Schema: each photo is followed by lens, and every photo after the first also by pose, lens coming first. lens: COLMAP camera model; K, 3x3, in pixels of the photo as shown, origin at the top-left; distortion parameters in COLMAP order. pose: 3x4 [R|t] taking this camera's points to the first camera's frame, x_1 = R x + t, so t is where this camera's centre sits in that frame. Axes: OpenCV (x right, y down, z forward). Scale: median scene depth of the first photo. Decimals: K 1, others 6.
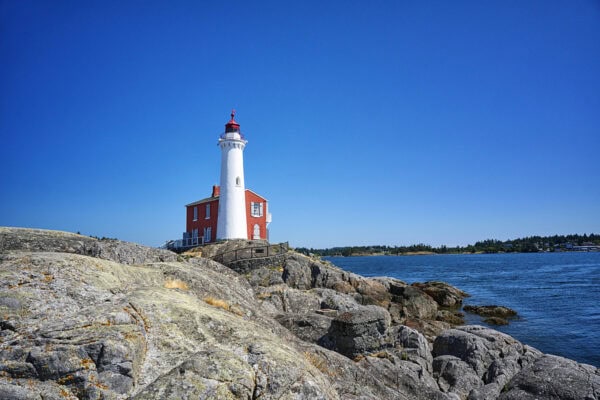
lens RADIAL K [[410.4, 0, 310.8], [0, 410.4, 197.7], [0, 0, 1]] dist [-0.008521, -0.002091]
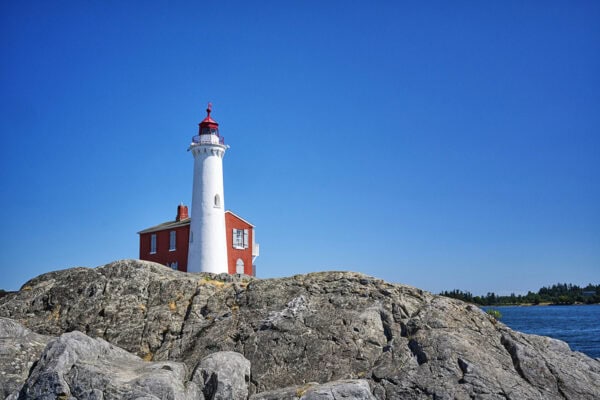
lens RADIAL K [[657.7, 0, 298.7], [0, 657.7, 200.8], [0, 0, 1]] dist [-0.004872, 0.000000]
pose [[0.999543, 0.007952, 0.029166, -0.061235], [-0.007258, 0.999690, -0.023809, -0.011695], [-0.029346, 0.023586, 0.999291, -0.181351]]
